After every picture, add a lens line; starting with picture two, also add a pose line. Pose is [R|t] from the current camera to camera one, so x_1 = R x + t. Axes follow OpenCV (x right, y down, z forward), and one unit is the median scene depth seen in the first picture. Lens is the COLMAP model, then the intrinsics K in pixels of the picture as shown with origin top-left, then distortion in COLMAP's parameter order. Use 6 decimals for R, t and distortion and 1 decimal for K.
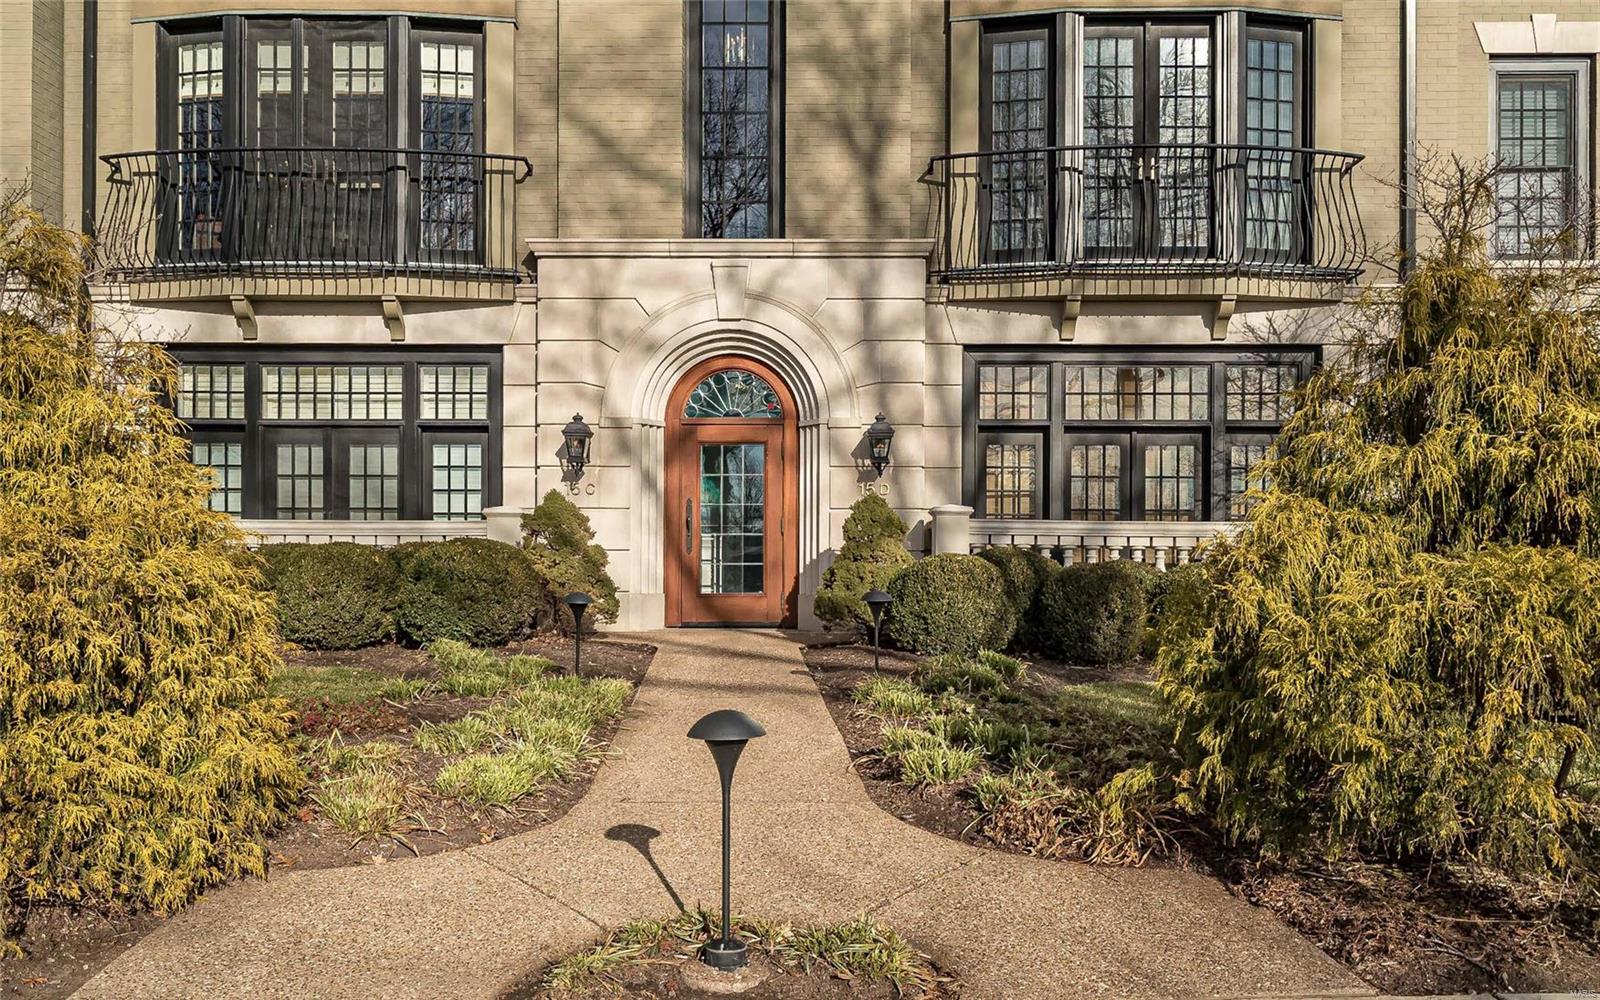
lens RADIAL K [[1455.0, 0, 797.7], [0, 1455.0, 557.9], [0, 0, 1]] dist [-0.008443, -0.000036]
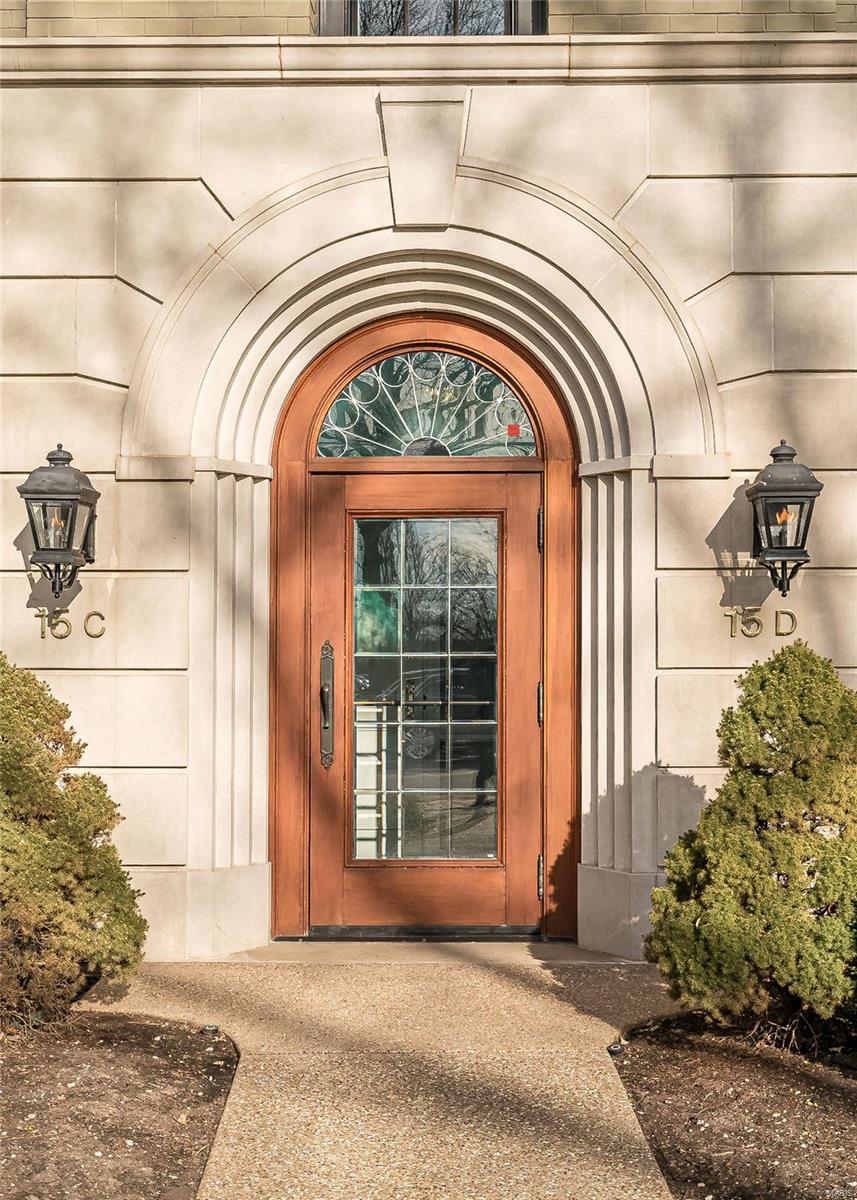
lens RADIAL K [[1776.7, 0, 428.5], [0, 1776.7, 600.0], [0, 0, 1]] dist [0.018504, 0.012531]
pose [[0.999697, -0.002943, -0.024439, -0.031578], [0.002285, 0.999636, -0.026877, -0.039549], [0.024509, 0.026813, 0.999340, 0.473821]]
